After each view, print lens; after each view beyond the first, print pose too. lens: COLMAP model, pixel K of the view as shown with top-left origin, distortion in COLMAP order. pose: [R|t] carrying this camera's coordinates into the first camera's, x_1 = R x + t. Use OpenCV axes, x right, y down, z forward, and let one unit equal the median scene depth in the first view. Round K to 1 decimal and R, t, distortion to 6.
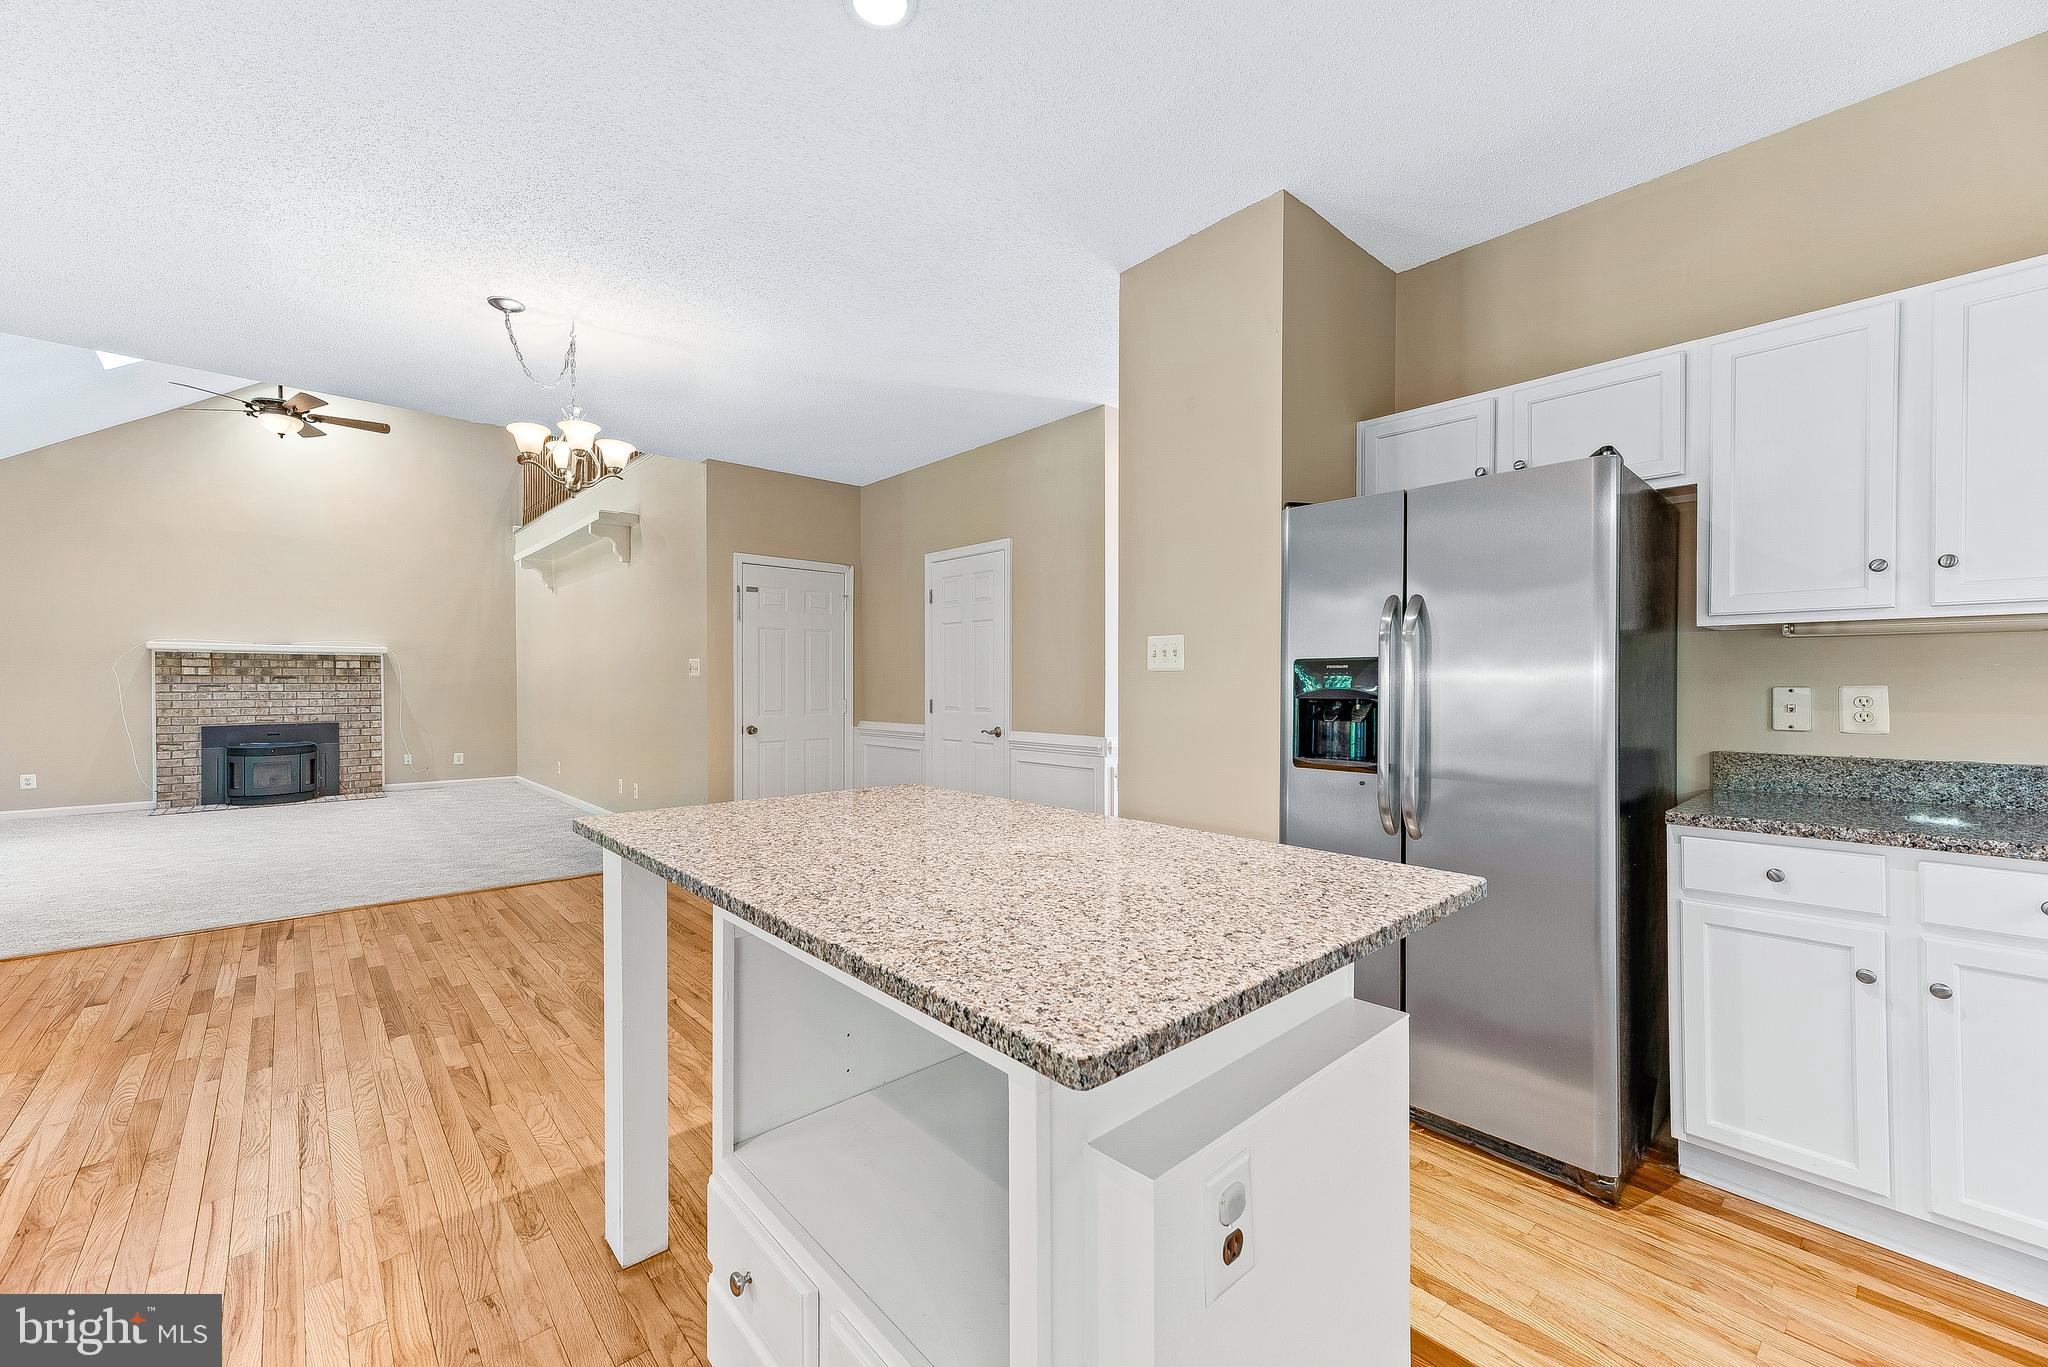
lens RADIAL K [[815.2, 0, 1013.6], [0, 815.2, 688.1], [0, 0, 1]] dist [0.016765, 0.000089]
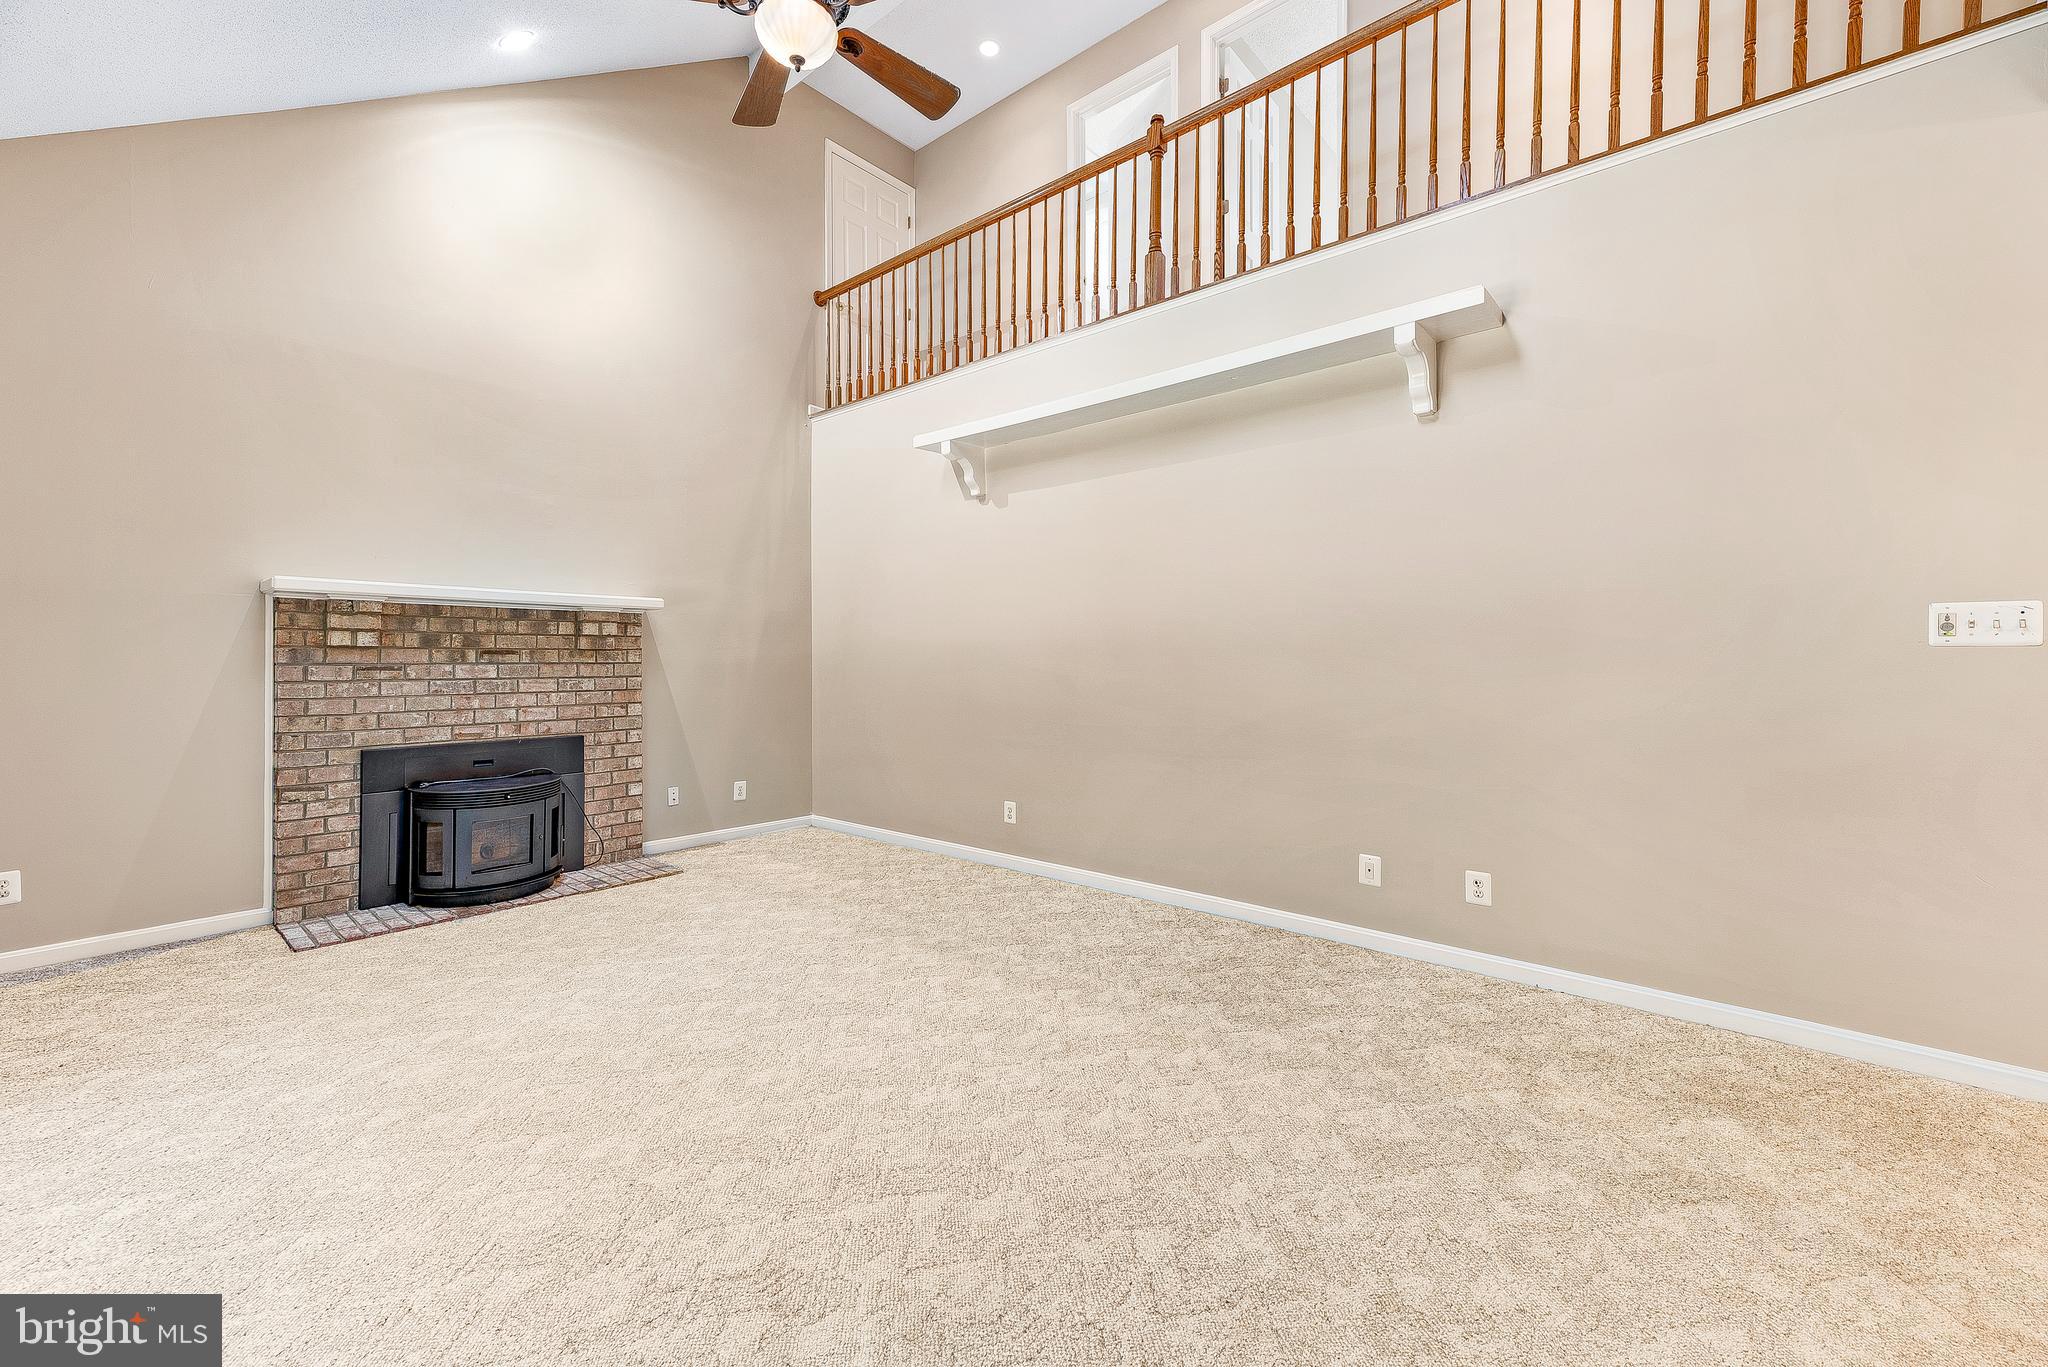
lens RADIAL K [[831.4, 0, 1019.5], [0, 831.4, 656.9], [0, 0, 1]] dist [0.013362, 0.000151]
pose [[0.992816, -0.000684, 0.119652, -0.645103], [0.002177, 0.999921, -0.012348, -0.002718], [-0.119635, 0.012520, 0.992739, 0.450937]]
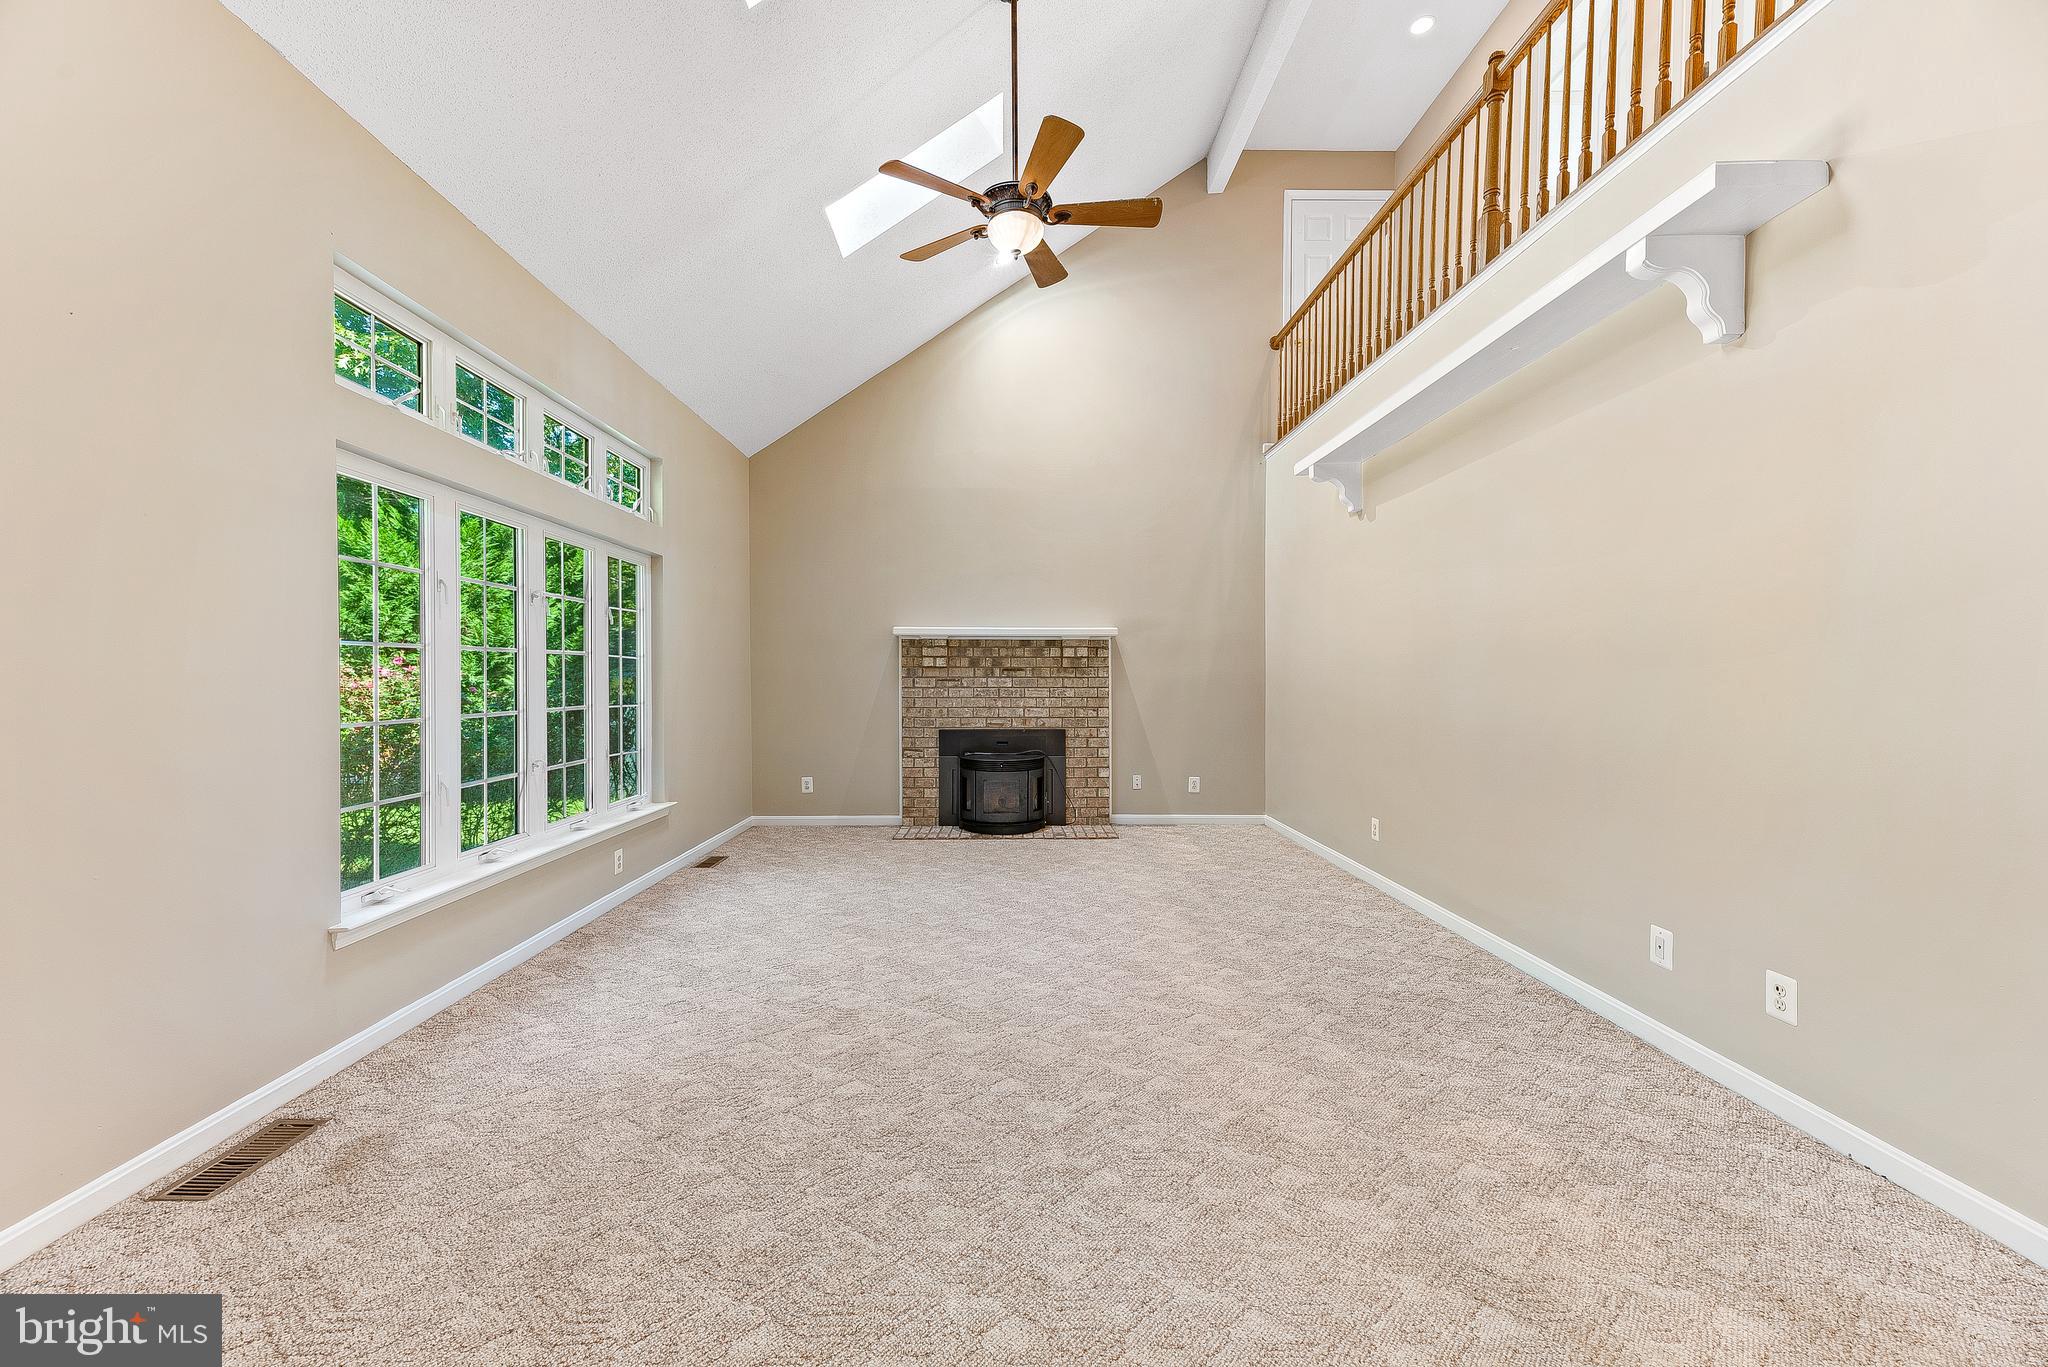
lens RADIAL K [[815.2, 0, 1013.6], [0, 815.2, 688.1], [0, 0, 1]] dist [0.016765, 0.000089]
pose [[0.752834, 0.010386, -0.658129, -0.392351], [-0.005778, 0.999941, 0.009171, -0.002646], [0.658185, -0.003102, 0.752849, 0.439372]]
